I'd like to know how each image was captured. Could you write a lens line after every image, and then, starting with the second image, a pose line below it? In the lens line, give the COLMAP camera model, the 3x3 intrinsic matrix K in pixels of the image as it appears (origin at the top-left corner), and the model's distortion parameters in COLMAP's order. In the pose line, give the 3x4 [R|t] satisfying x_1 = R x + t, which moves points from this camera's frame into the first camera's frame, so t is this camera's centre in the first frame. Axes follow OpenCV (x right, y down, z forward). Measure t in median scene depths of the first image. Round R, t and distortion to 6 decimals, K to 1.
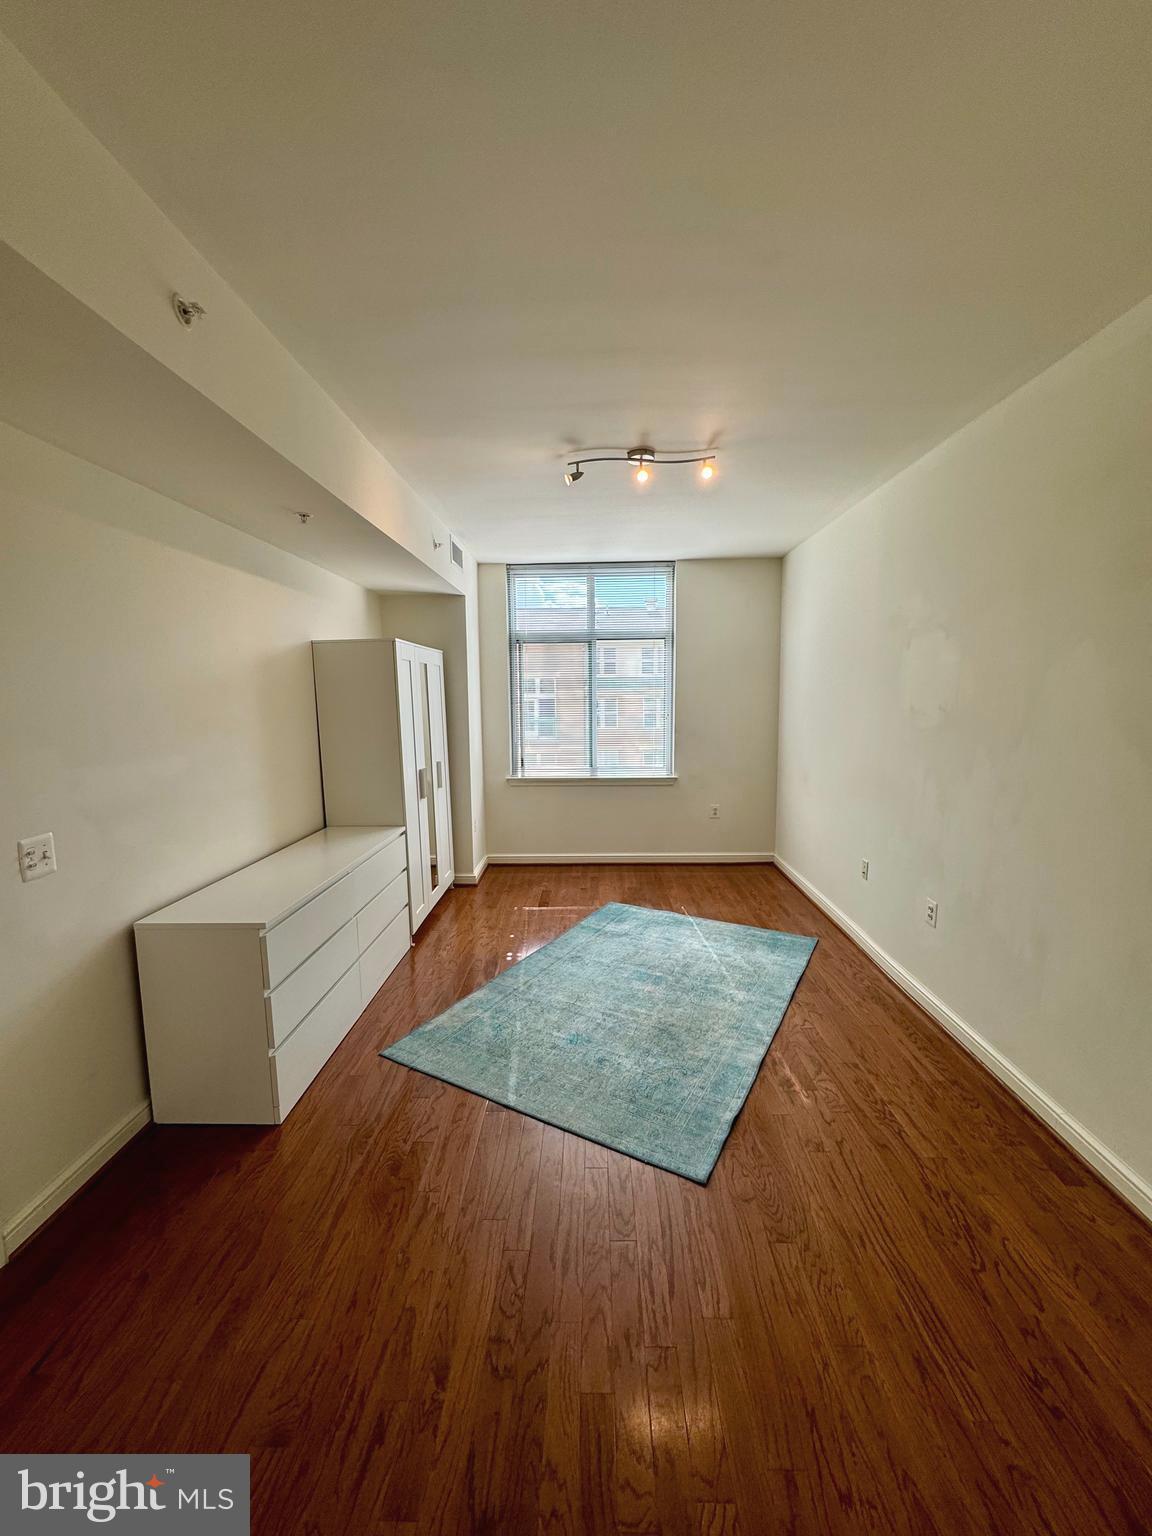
lens RADIAL K [[613.2, 0, 575.8], [0, 613.2, 766.7], [0, 0, 1]] dist [-0.002548, 0.000606]
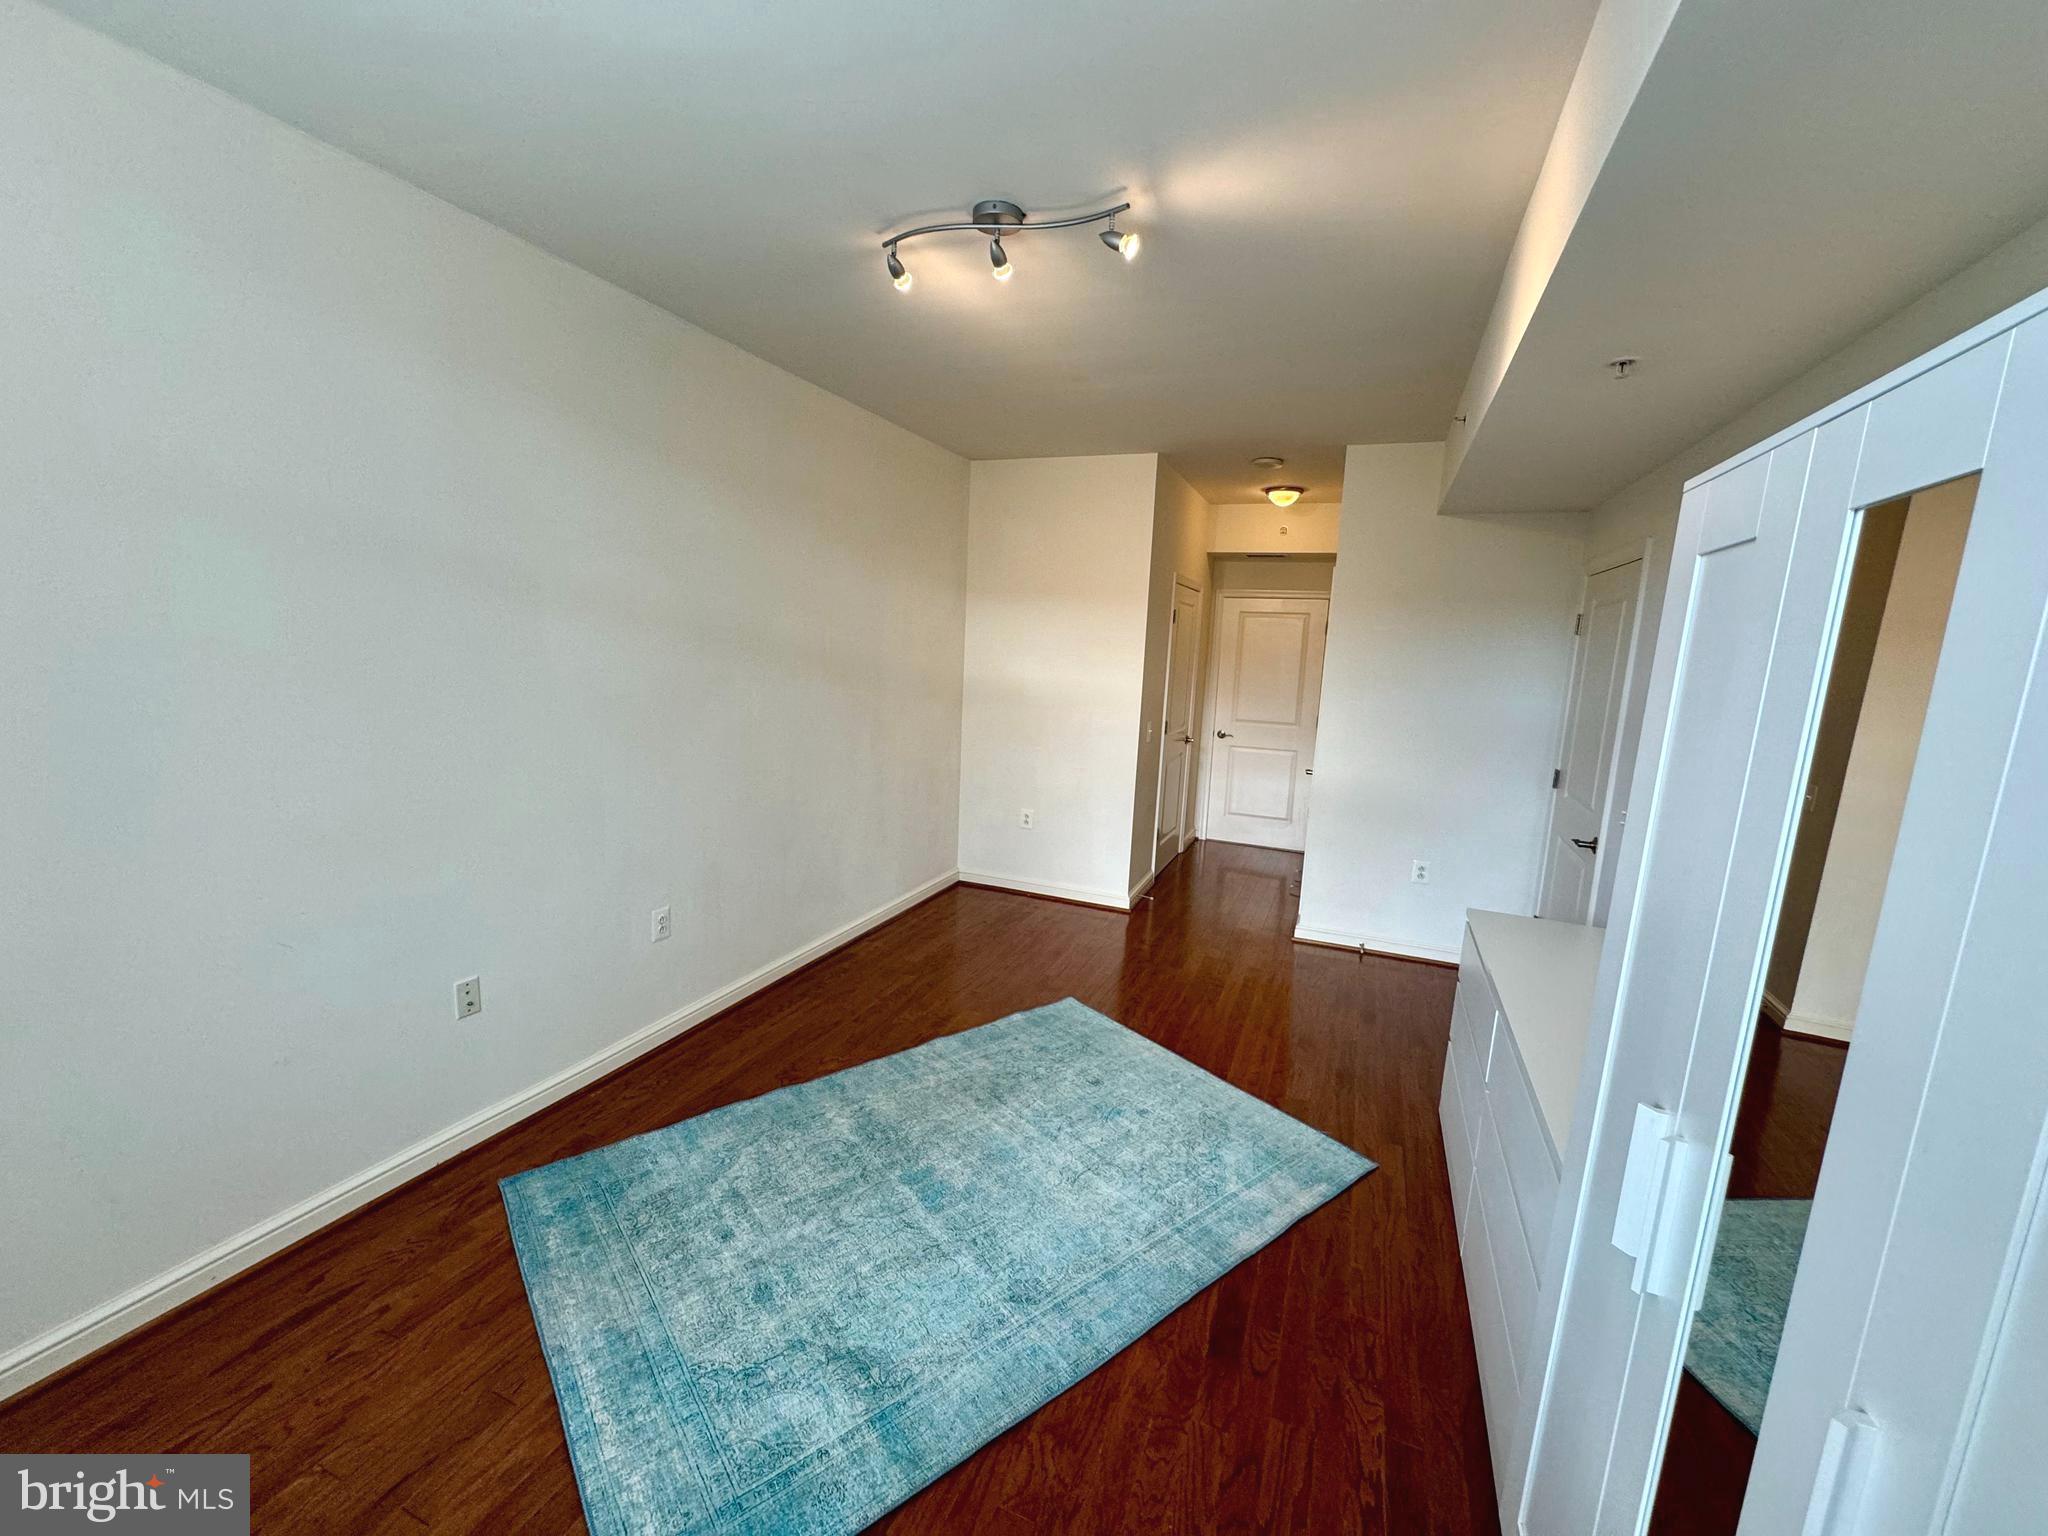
lens RADIAL K [[817.6, 0, 1022.3], [0, 817.6, 766.0], [0, 0, 1]] dist [-0.002548, 0.000606]
pose [[-0.932792, -0.083843, 0.350526, -0.181875], [0.009227, 0.966692, 0.255777, -0.199633], [-0.360296, 0.241821, -0.900949, 1.551166]]
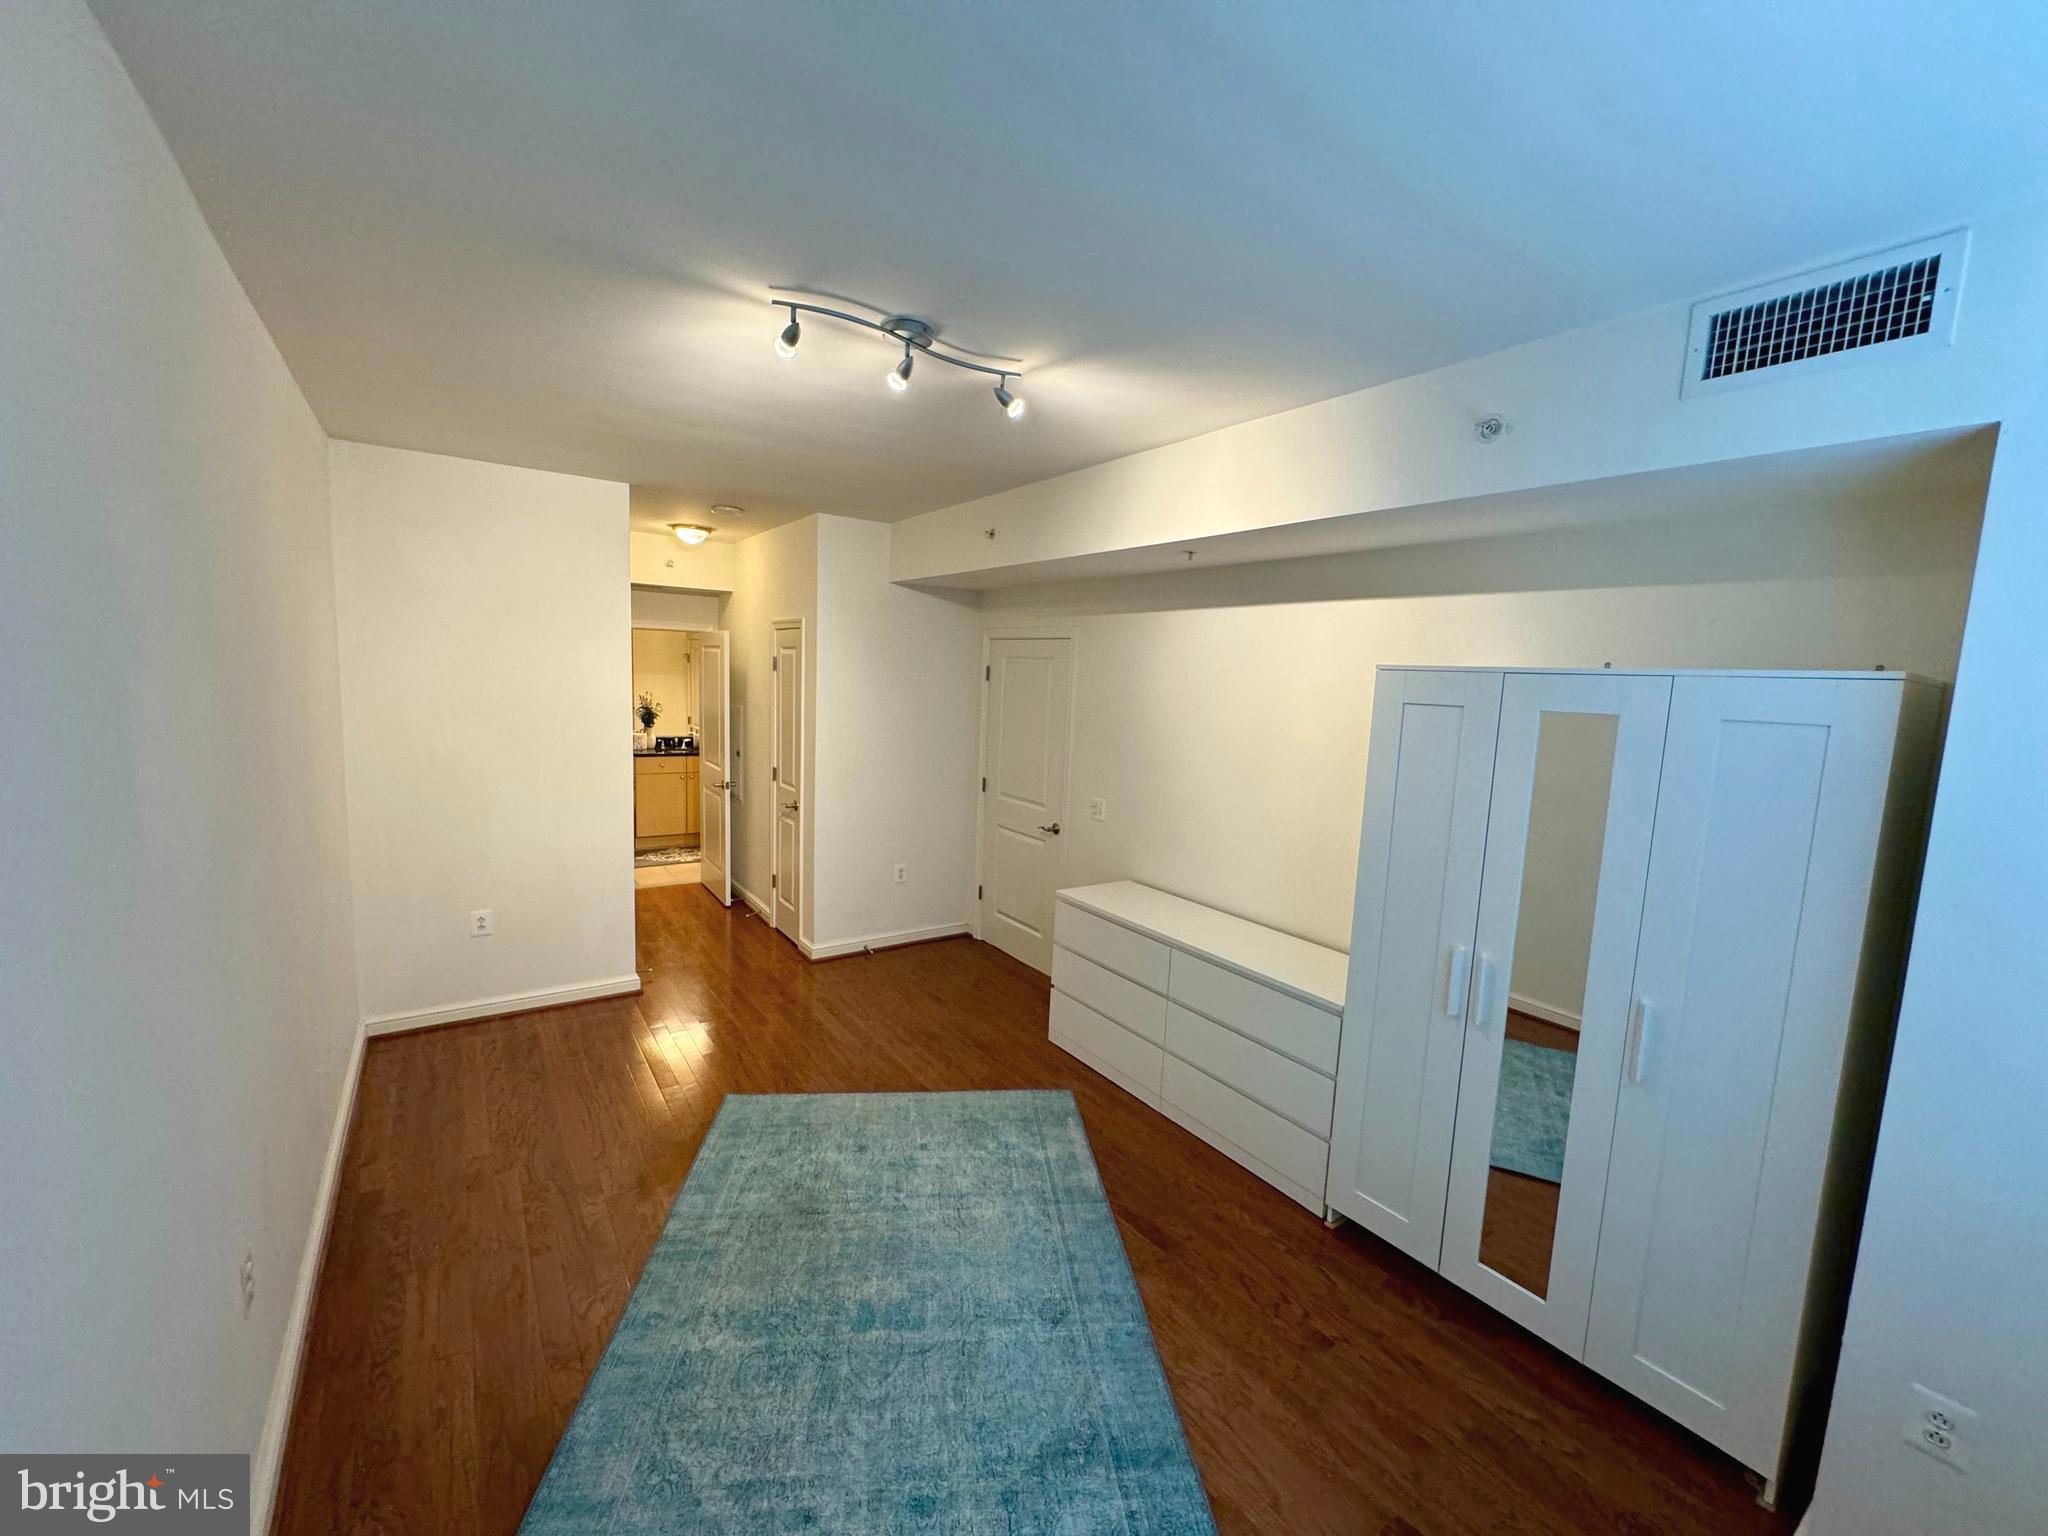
lens RADIAL K [[817.6, 0, 1022.4], [0, 817.6, 771.4], [0, 0, 1]] dist [-0.002548, 0.000606]
pose [[-0.802944, 0.052523, -0.593736, 0.415729], [-0.099449, 0.970343, 0.220328, -0.264411], [0.587699, 0.235957, -0.773908, 1.511154]]
